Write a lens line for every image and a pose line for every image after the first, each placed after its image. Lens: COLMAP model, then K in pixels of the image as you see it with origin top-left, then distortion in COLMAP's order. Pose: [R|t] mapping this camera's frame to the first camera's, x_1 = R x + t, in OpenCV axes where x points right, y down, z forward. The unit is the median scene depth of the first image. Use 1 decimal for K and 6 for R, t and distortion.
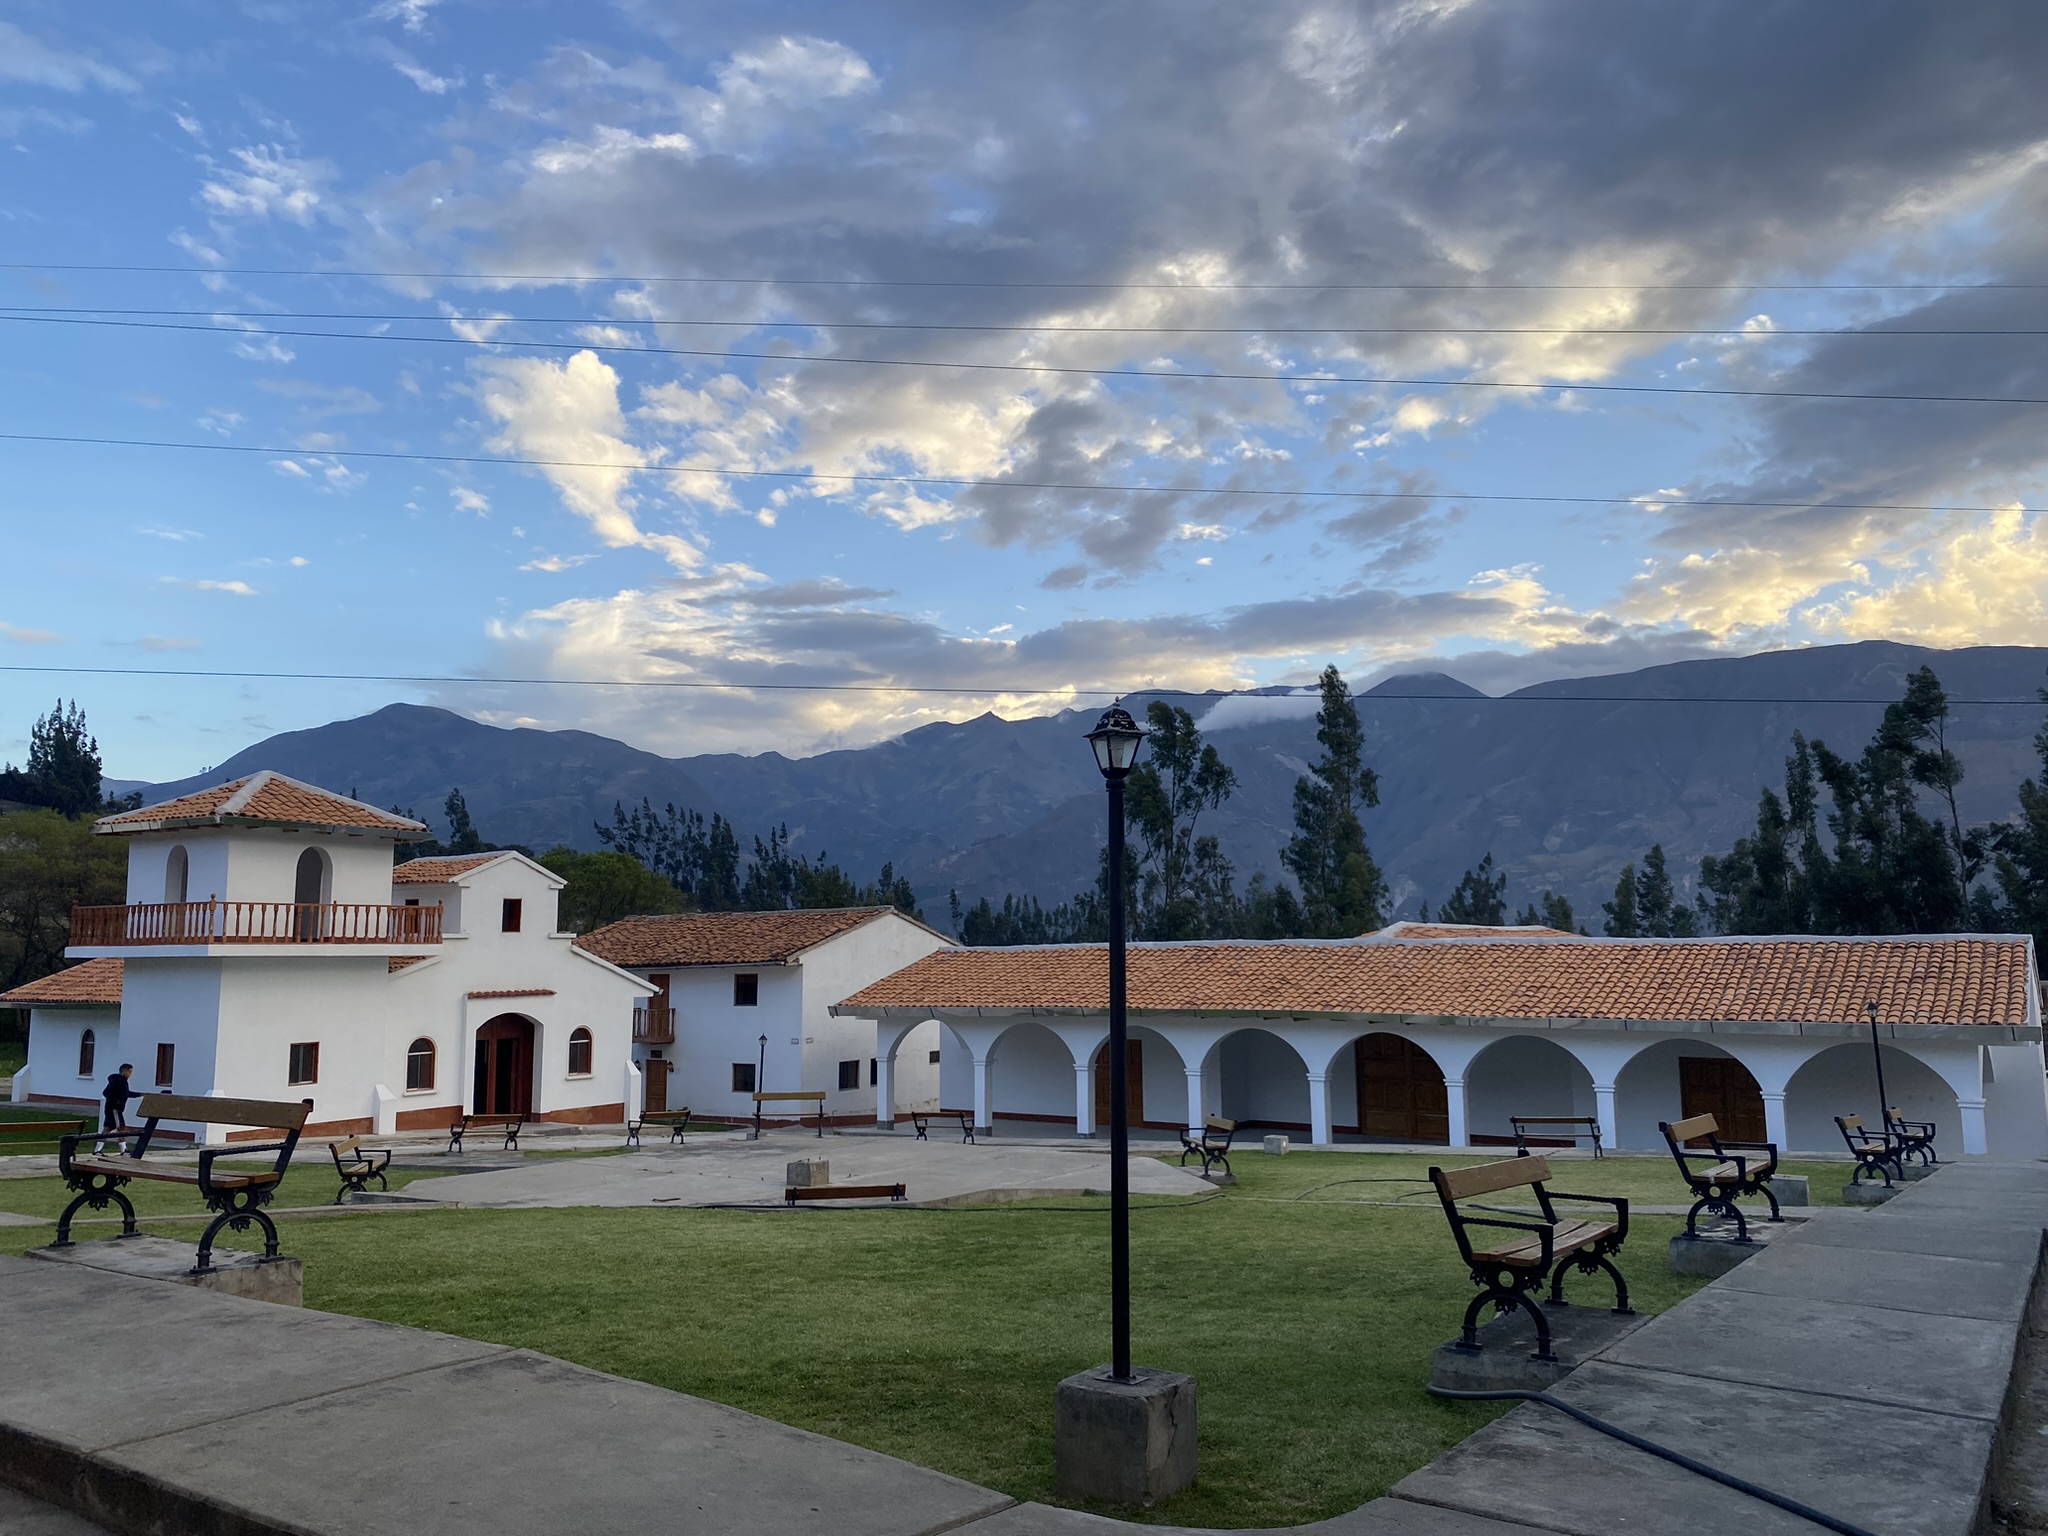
lens RADIAL K [[1572.2, 0, 1047.0], [0, 1572.2, 731.7], [0, 0, 1]] dist [0.018832, -0.020561]
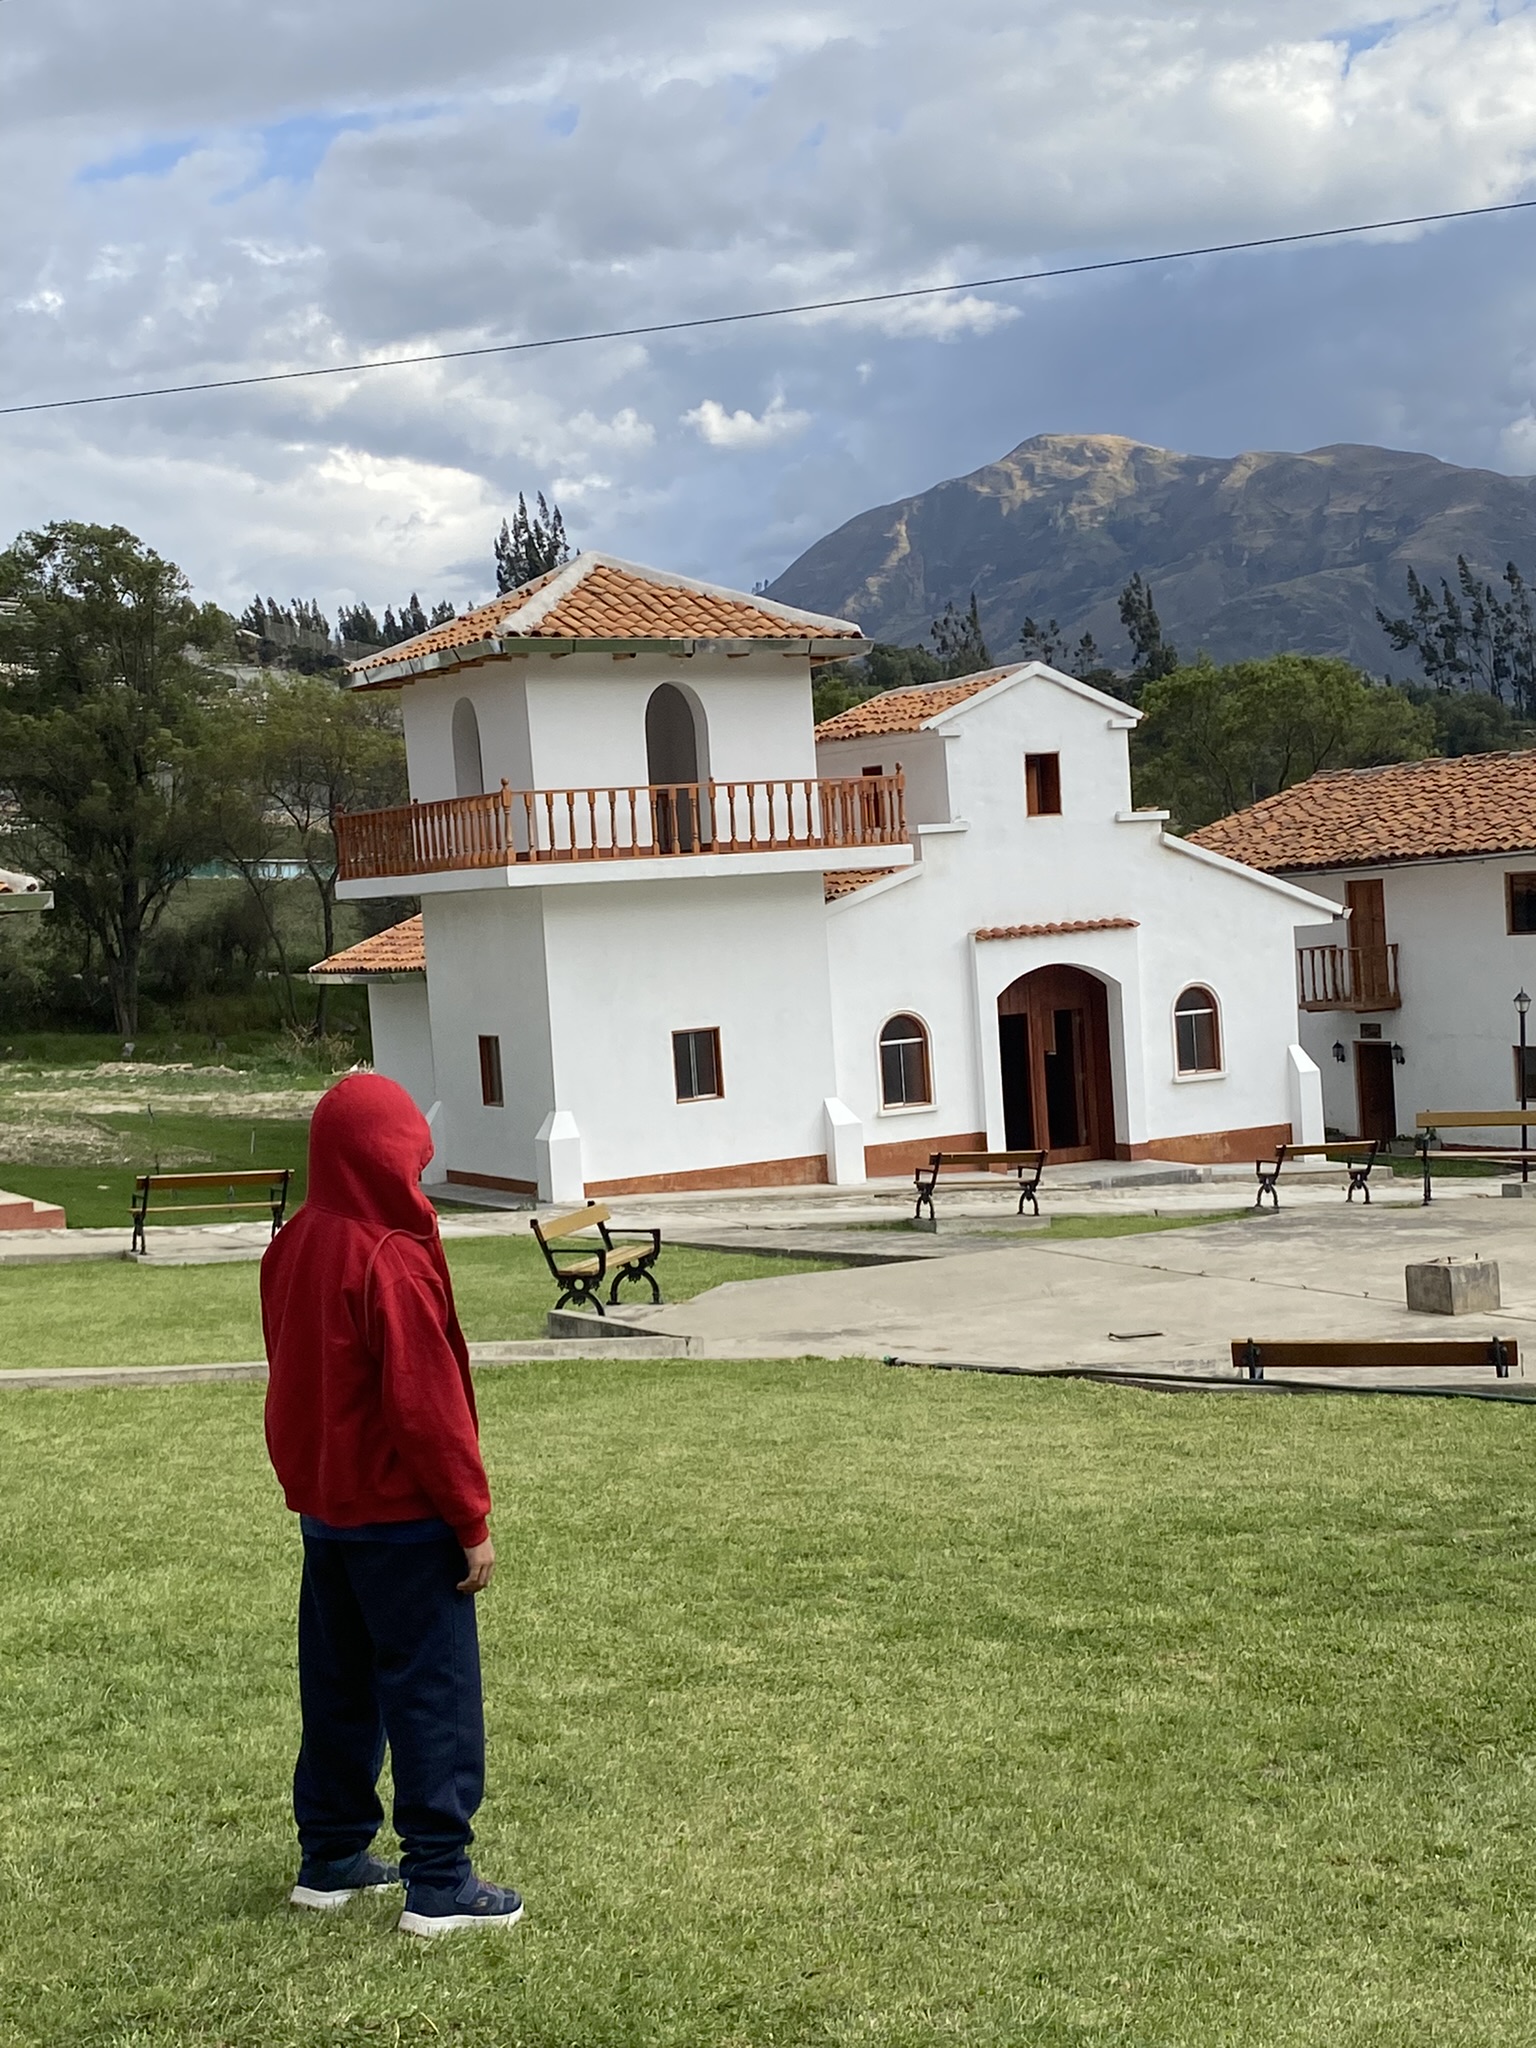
lens RADIAL K [[2854.0, 0, 792.6], [0, 2854.0, 1116.0], [0, 0, 1]] dist [0.107967, 0.000000]
pose [[0.881439, -0.010411, -0.472184, 0.041447], [0.119797, 0.971990, 0.202198, 0.020224], [0.456853, -0.234792, 0.857997, 0.106847]]
